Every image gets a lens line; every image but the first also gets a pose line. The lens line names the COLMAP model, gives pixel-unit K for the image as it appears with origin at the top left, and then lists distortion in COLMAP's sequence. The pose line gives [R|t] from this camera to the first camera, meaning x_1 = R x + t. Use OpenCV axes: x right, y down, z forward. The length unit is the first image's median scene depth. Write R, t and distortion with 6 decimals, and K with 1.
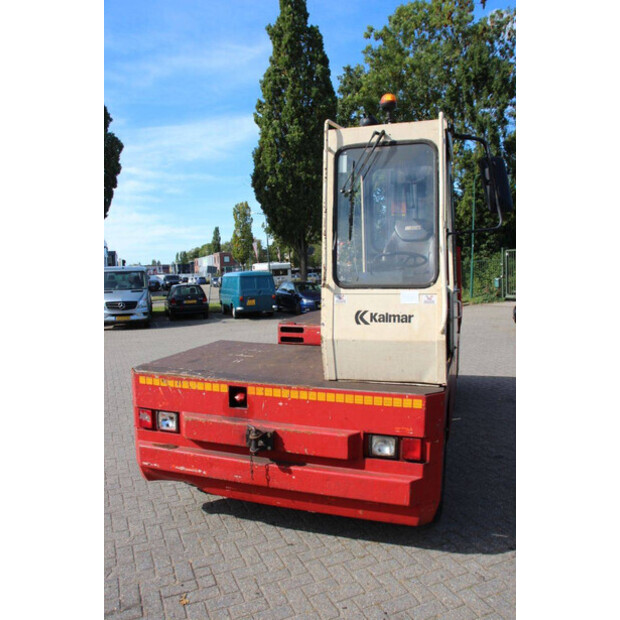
lens RADIAL K [[508.0, 0, 310.0], [0, 508.0, 310.8], [0, 0, 1]] dist [-0.139299, 0.097581]
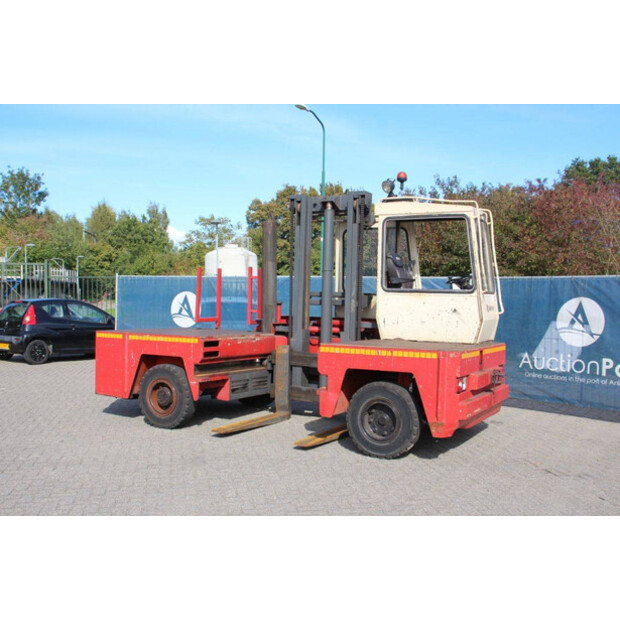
lens RADIAL K [[662.1, 0, 308.5], [0, 662.1, 306.7], [0, 0, 1]] dist [-0.040421, 0.000000]
pose [[0.197301, 0.001704, 0.980342, -2.257405], [0.069571, 0.997453, -0.015735, 0.000732], [-0.977871, 0.071308, 0.196680, 1.062816]]
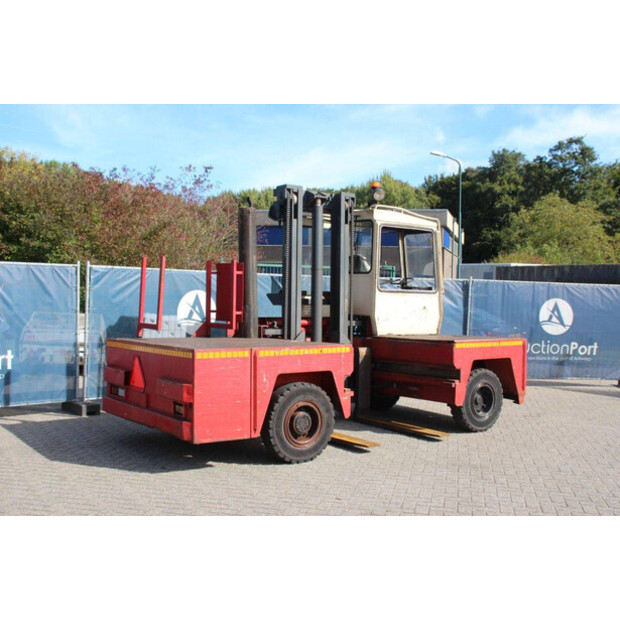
lens RADIAL K [[692.7, 0, 308.0], [0, 692.7, 306.1], [0, 0, 1]] dist [-0.040968, 0.000000]
pose [[-0.811034, -0.012019, 0.584876, -1.225836], [0.044026, 0.995700, 0.081510, -0.249222], [-0.583340, 0.091857, -0.807017, 3.619688]]
